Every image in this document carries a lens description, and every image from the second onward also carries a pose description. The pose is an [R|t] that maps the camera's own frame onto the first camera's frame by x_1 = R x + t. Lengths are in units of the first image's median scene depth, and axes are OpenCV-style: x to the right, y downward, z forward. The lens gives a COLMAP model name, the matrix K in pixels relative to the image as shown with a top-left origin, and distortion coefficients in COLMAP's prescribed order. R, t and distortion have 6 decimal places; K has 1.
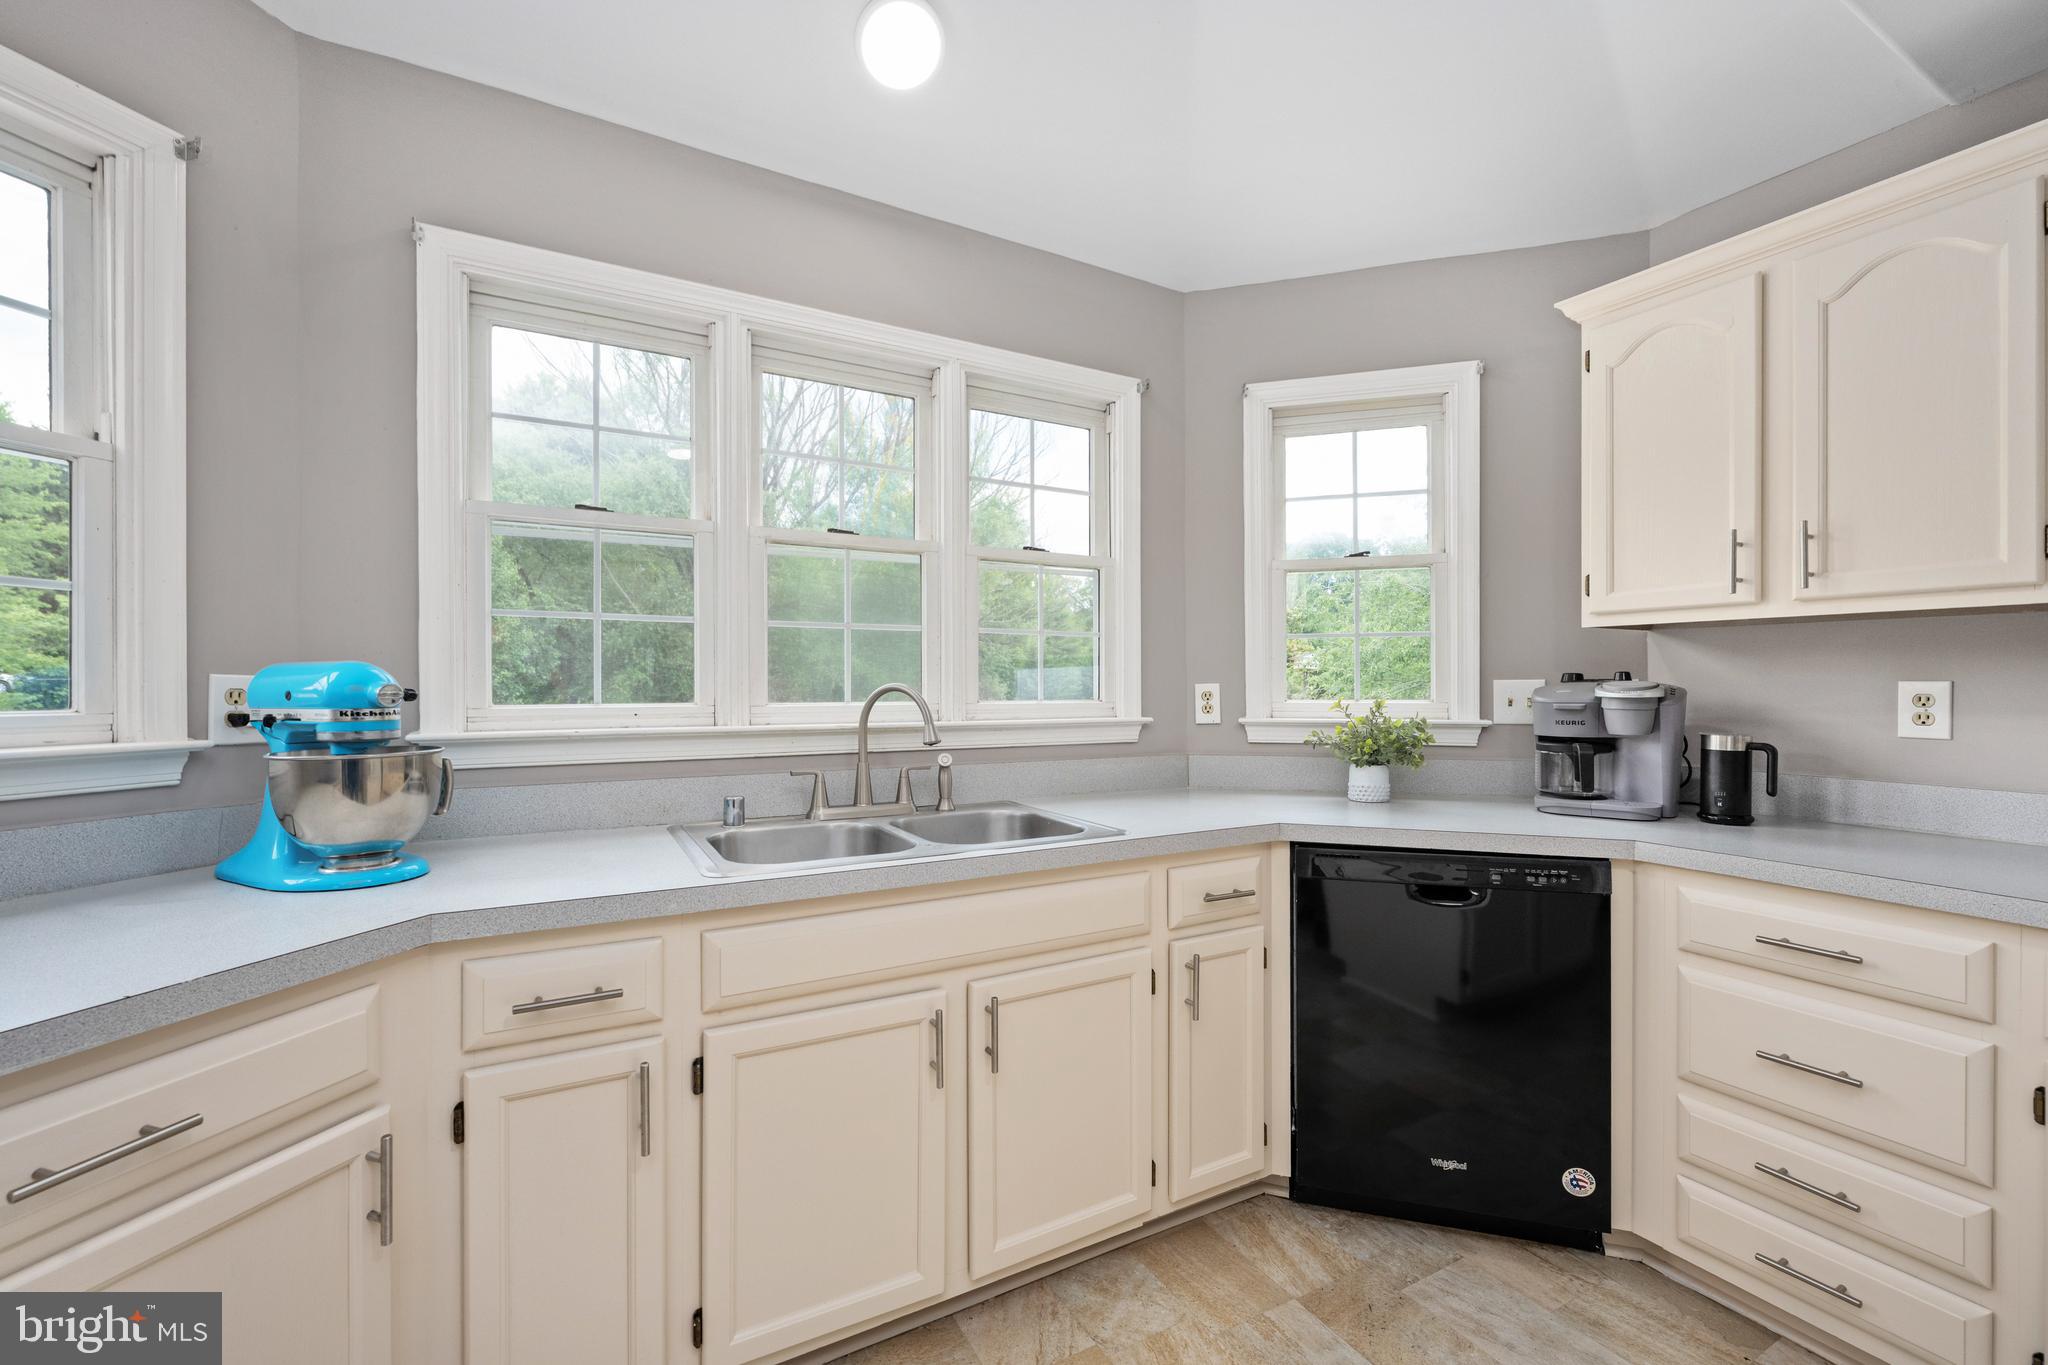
lens RADIAL K [[823.9, 0, 1039.7], [0, 823.9, 686.4], [0, 0, 1]] dist [-0.000447, -0.000180]
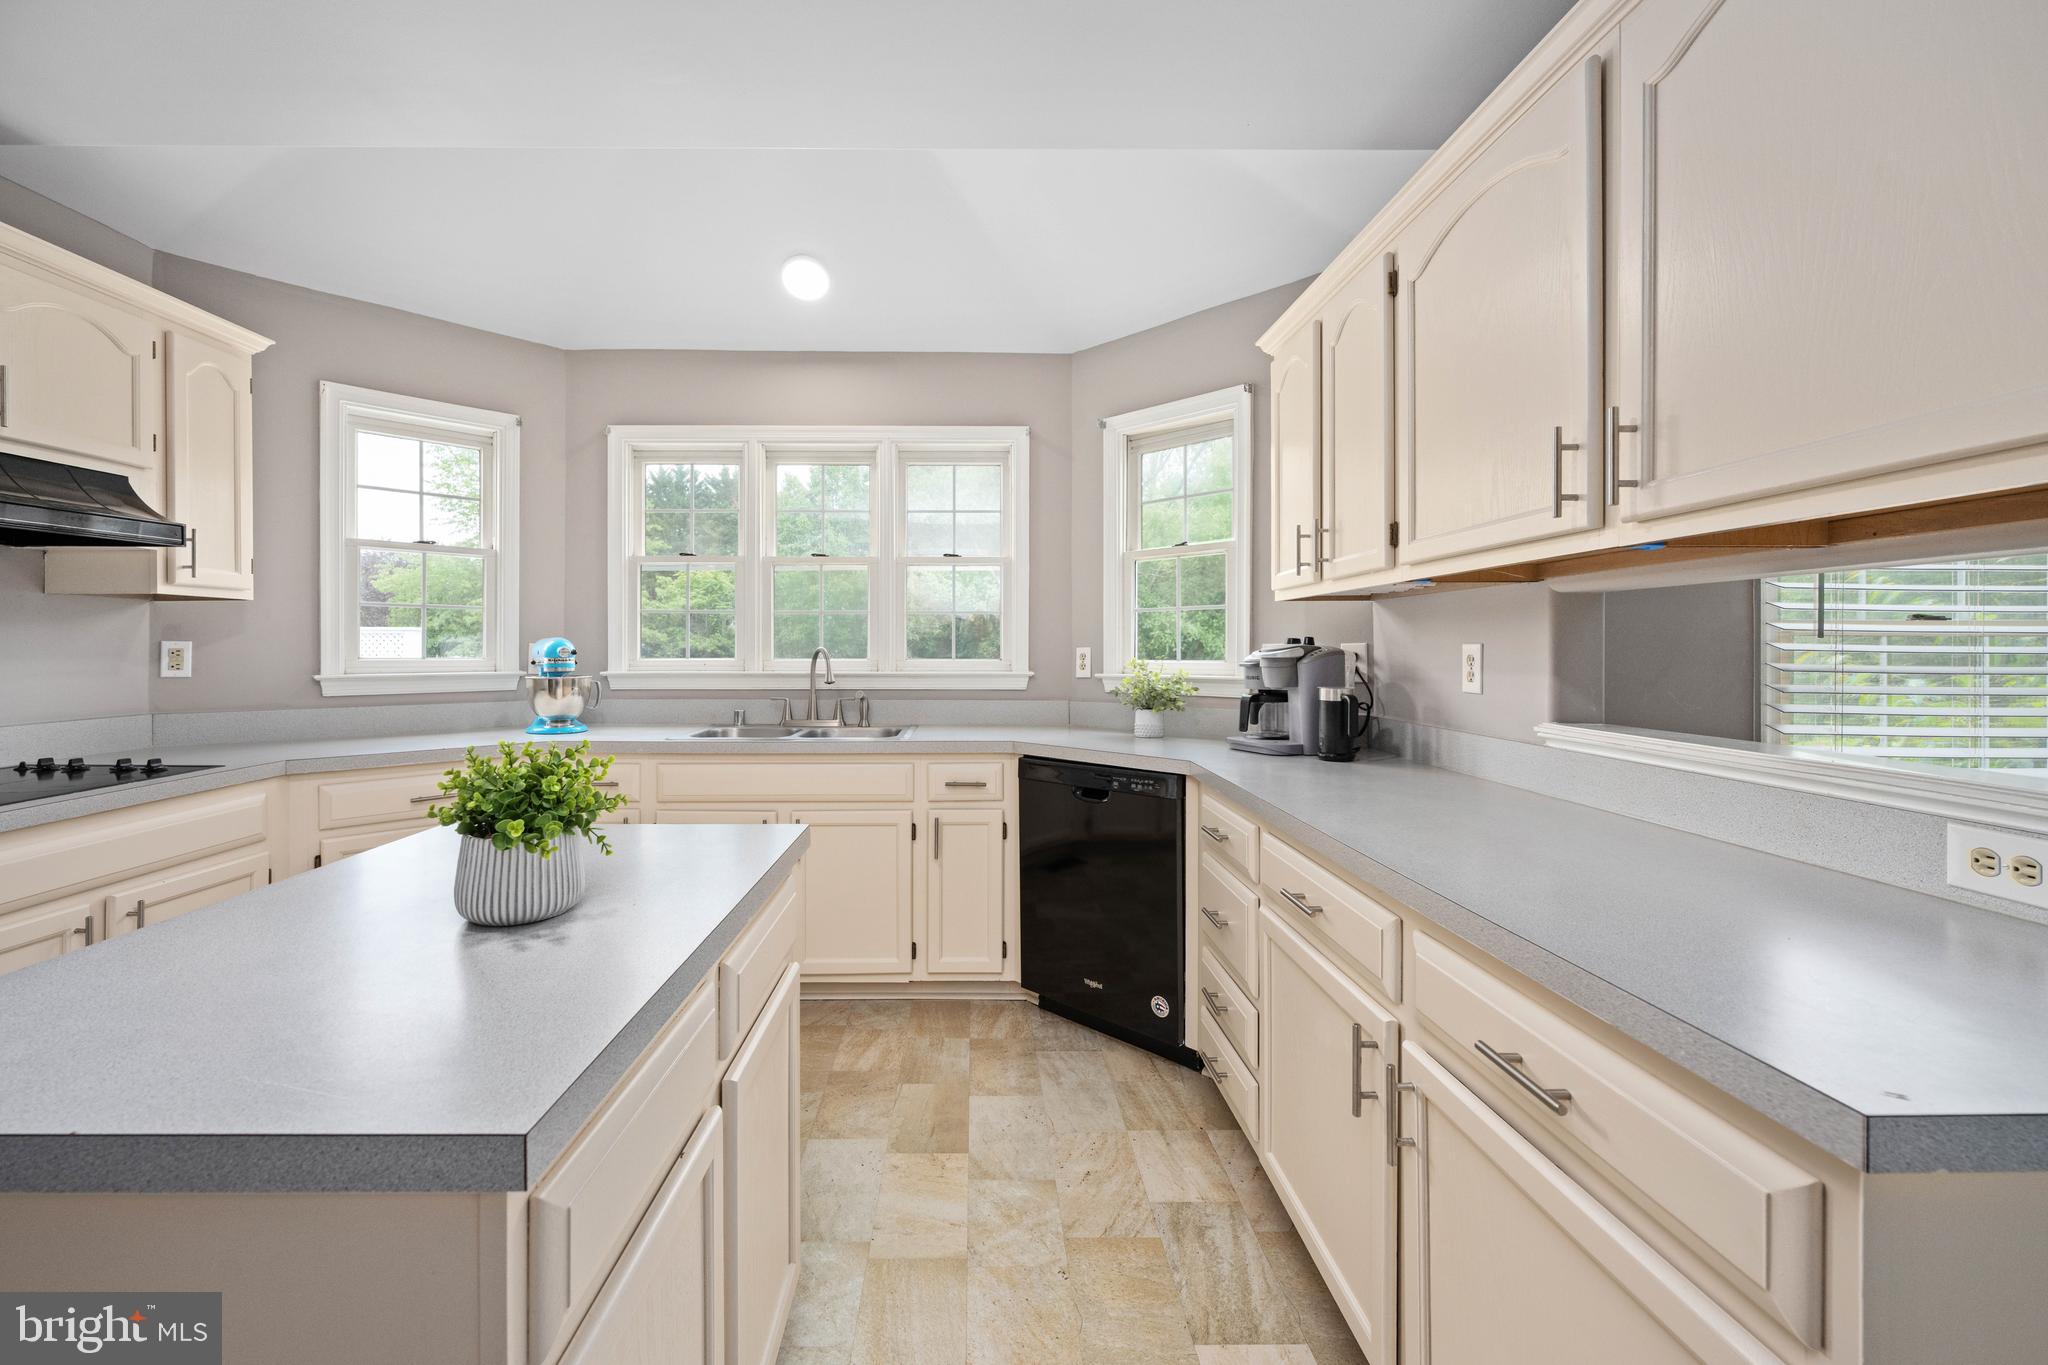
lens RADIAL K [[823.9, 0, 995.3], [0, 823.9, 649.5], [0, 0, 1]] dist [-0.000447, -0.000180]
pose [[0.878642, -0.001039, -0.477480, 1.001823], [-0.000195, 0.999997, -0.002535, 0.004695], [0.477481, 0.002320, 0.878639, -0.327821]]
